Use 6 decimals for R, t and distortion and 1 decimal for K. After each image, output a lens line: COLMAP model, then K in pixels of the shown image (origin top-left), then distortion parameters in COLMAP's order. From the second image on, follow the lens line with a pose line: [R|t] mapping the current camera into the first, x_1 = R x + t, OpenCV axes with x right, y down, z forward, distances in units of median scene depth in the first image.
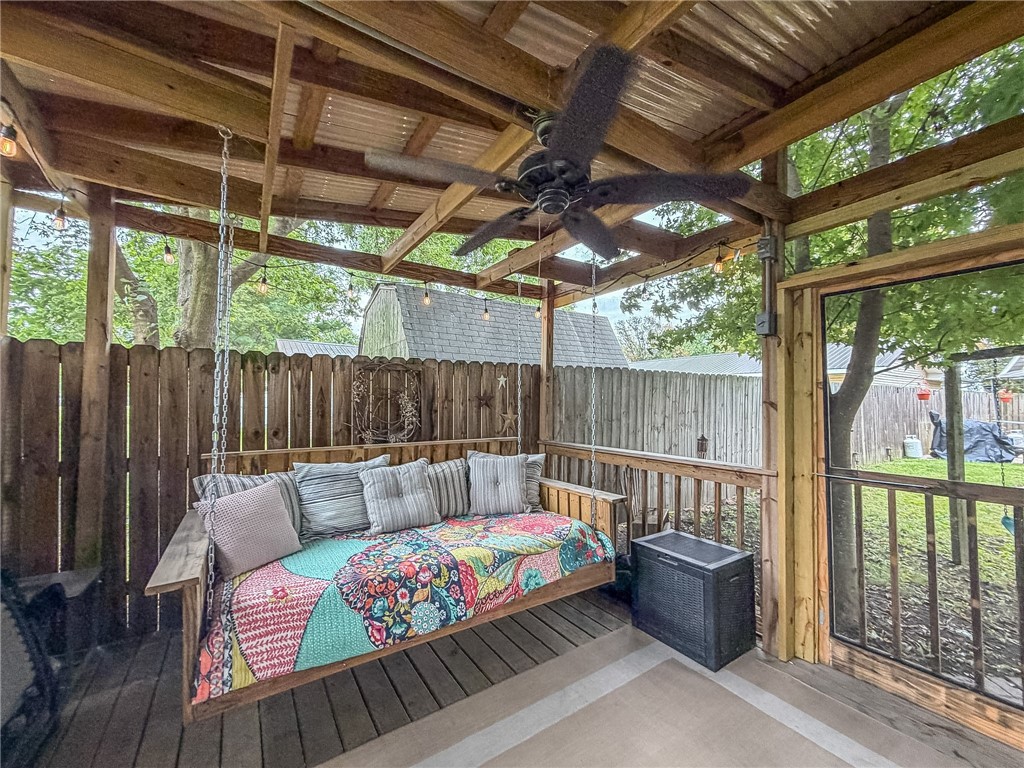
lens RADIAL K [[412.3, 0, 520.3], [0, 412.3, 386.3], [0, 0, 1]] dist [-0.001130, -0.000157]
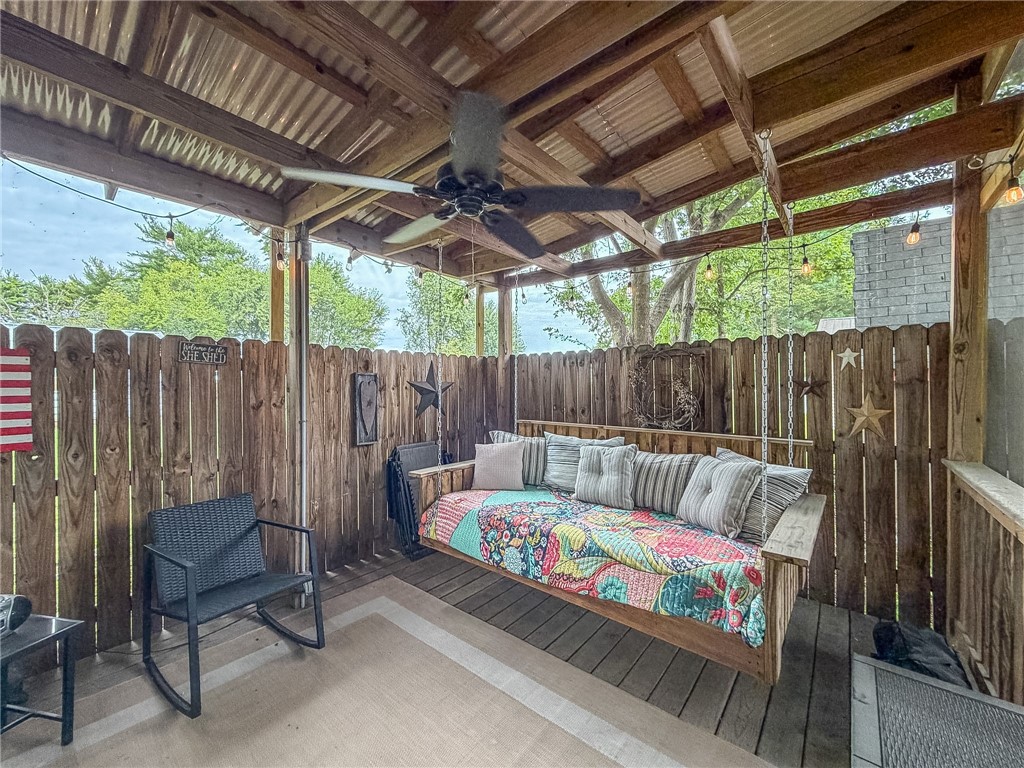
lens RADIAL K [[412.3, 0, 516.4], [0, 412.3, 386.2], [0, 0, 1]] dist [-0.001130, -0.000157]
pose [[0.282573, 0.000861, -0.959245, 0.760482], [0.034897, 0.999328, 0.011176, 0.012806], [0.958611, -0.036633, 0.282354, 0.521852]]
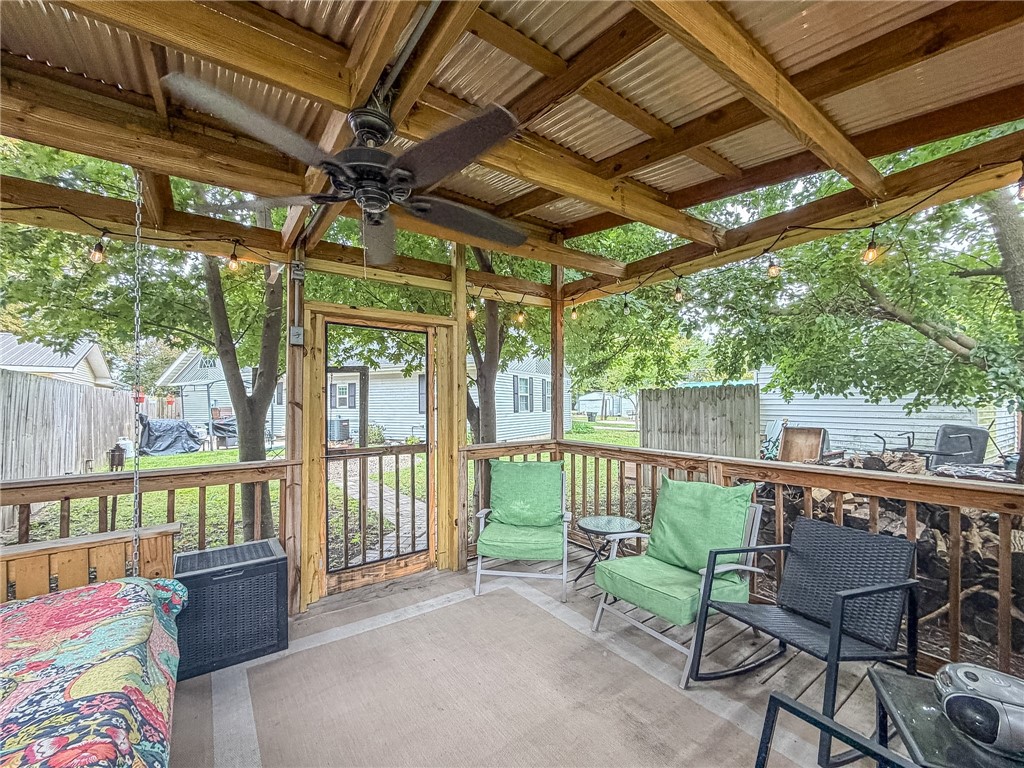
lens RADIAL K [[412.3, 0, 501.2], [0, 412.3, 399.5], [0, 0, 1]] dist [-0.001130, -0.000157]
pose [[-0.005470, 0.006209, 0.999966, -0.601181], [-0.030757, 0.999507, -0.006375, 0.020360], [-0.999512, -0.030791, -0.005276, 0.436366]]
